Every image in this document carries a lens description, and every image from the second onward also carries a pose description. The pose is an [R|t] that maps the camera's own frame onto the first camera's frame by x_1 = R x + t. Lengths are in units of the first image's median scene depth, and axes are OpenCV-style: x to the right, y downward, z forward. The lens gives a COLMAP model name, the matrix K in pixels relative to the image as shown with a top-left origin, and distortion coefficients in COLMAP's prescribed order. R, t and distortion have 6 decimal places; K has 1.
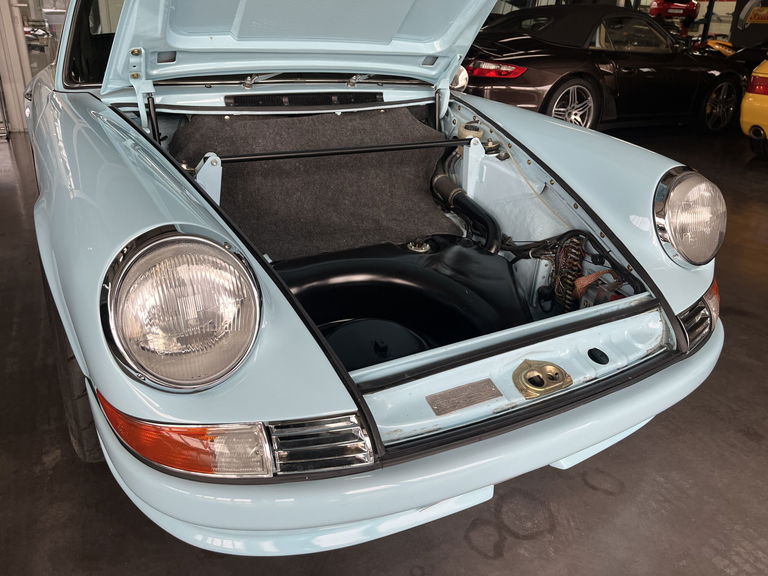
lens RADIAL K [[569.5, 0, 390.4], [0, 569.5, 284.6], [0, 0, 1]] dist [0.039672, -0.064429]
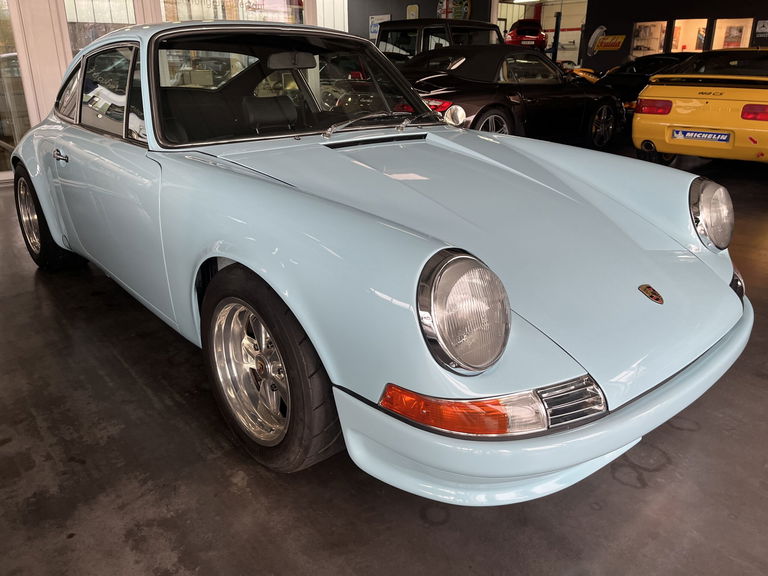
lens RADIAL K [[569.5, 0, 379.0], [0, 569.5, 287.2], [0, 0, 1]] dist [0.039672, -0.064429]
pose [[0.976827, -0.107368, 0.185151, -0.401137], [0.116021, 0.992575, -0.036518, 0.006477], [-0.179856, 0.057153, 0.982031, -0.124653]]
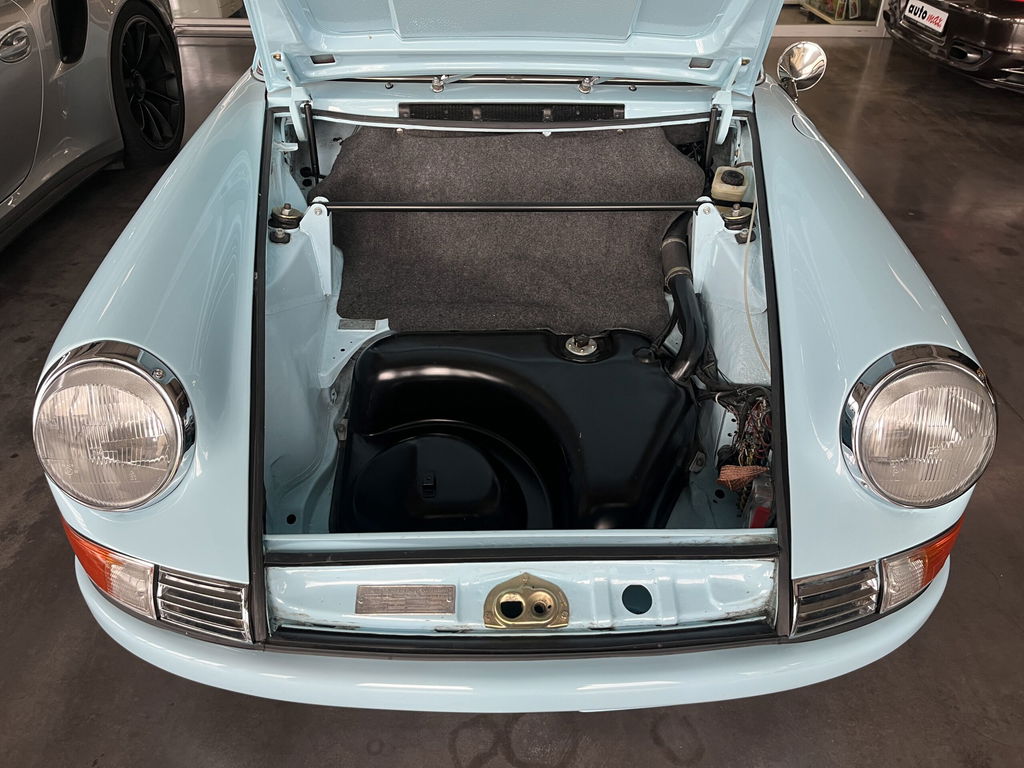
lens RADIAL K [[759.3, 0, 535.3], [0, 759.3, 372.4], [0, 0, 1]] dist [0.039672, -0.064429]
pose [[0.884677, 0.253384, -0.391335, 0.382768], [-0.177661, 0.959300, 0.219500, -0.233224], [0.431025, -0.124661, 0.893687, 0.083809]]
